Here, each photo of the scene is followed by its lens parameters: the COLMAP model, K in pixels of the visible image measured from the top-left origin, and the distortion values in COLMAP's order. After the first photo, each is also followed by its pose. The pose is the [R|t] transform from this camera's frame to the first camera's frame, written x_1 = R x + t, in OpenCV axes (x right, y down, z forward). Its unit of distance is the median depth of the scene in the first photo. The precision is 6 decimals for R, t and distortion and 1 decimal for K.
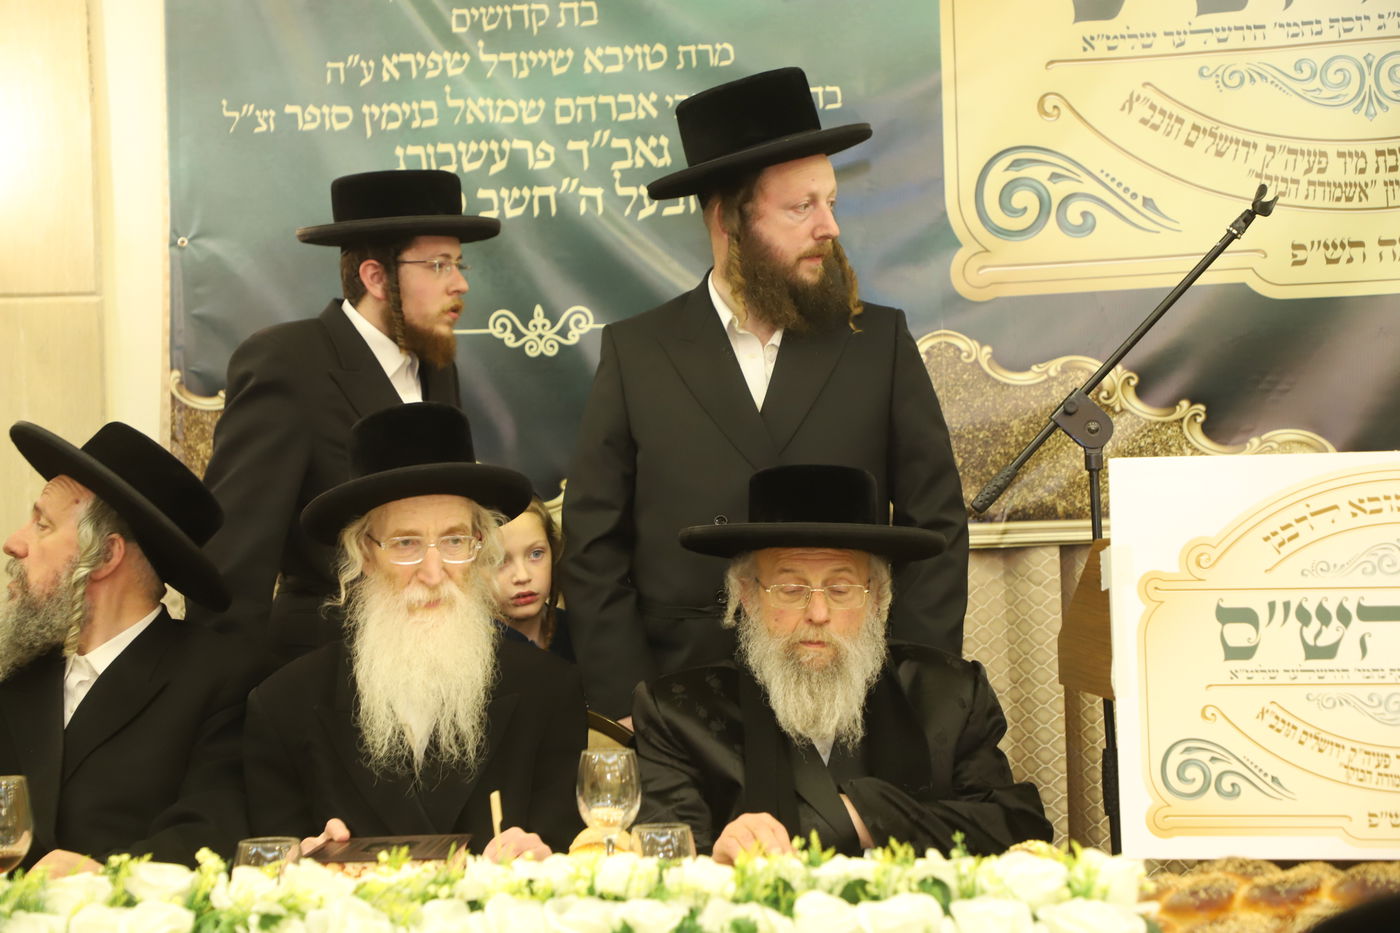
lens RADIAL K [[2445.9, 0, 702.0], [0, 2445.9, 468.6], [0, 0, 1]] dist [0.285176, 0.166944]
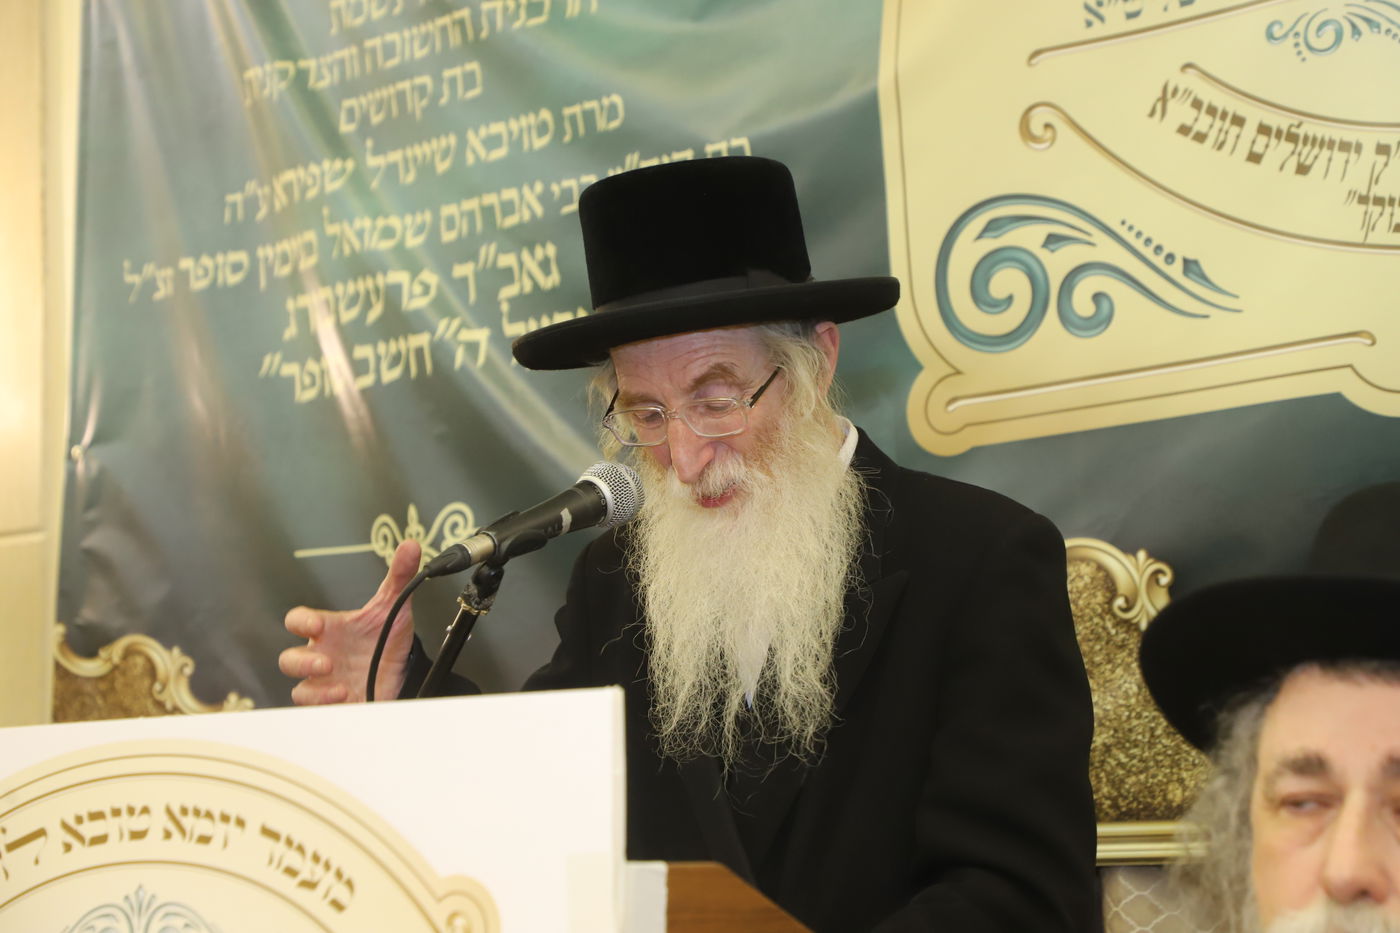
lens RADIAL K [[2855.4, 0, 744.8], [0, 2855.4, 462.1], [0, 0, 1]] dist [0.425257, -0.028140]
pose [[0.843000, -0.068463, -0.533538, 0.440008], [0.018946, 0.995031, -0.097746, 0.001427], [0.537579, 0.072292, 0.840109, 0.375522]]
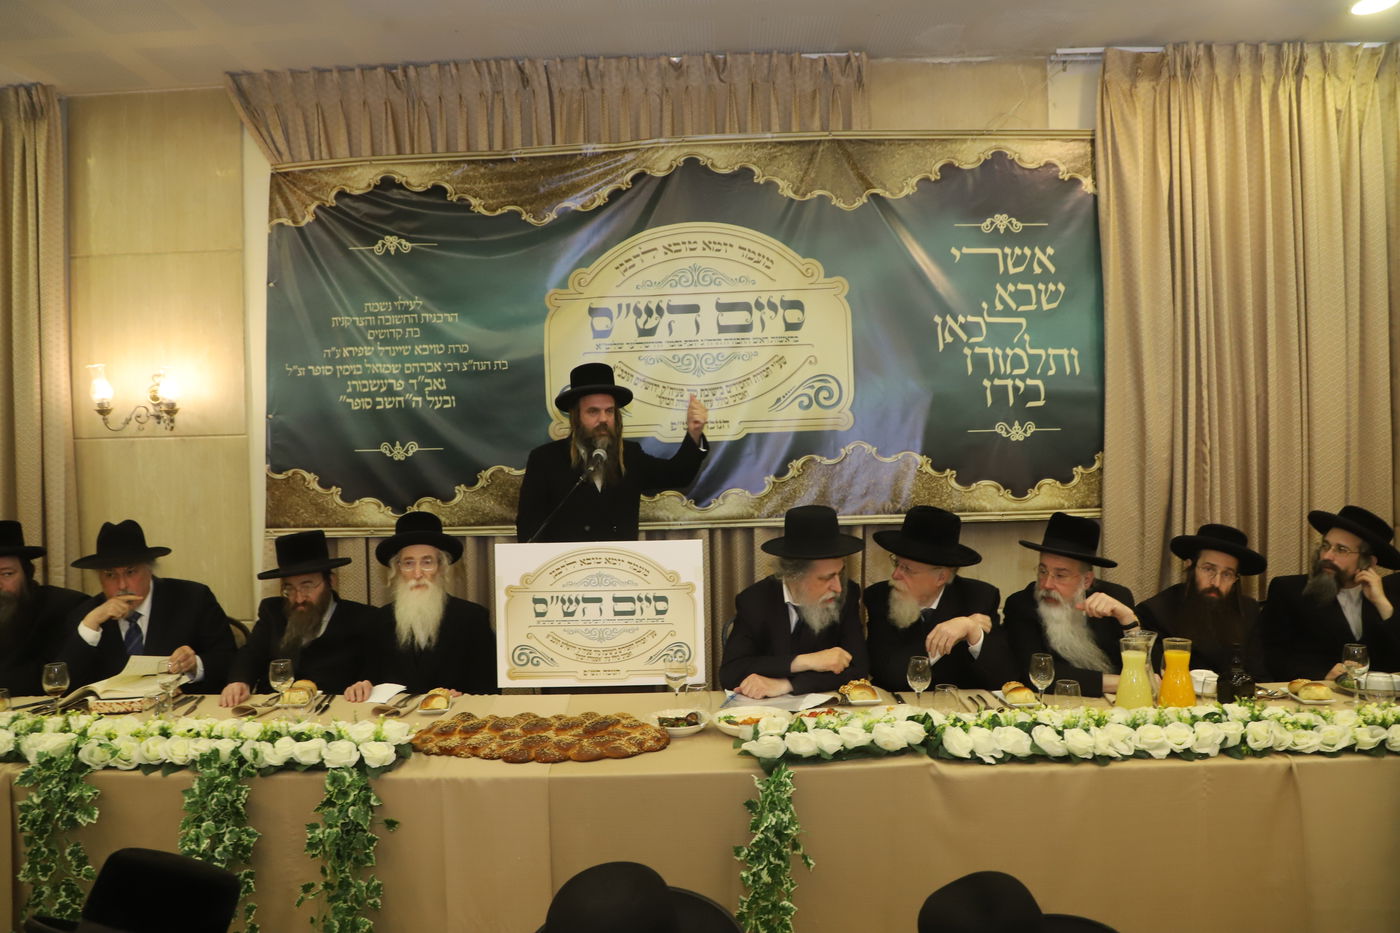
lens RADIAL K [[940.0, 0, 702.8], [0, 940.0, 469.4], [0, 0, 1]] dist [-0.093595, 0.046342]
pose [[0.999241, 0.002811, 0.038864, 0.225369], [-0.004792, 0.998690, 0.050953, -0.089340], [-0.038669, -0.051100, 0.997945, -0.023712]]
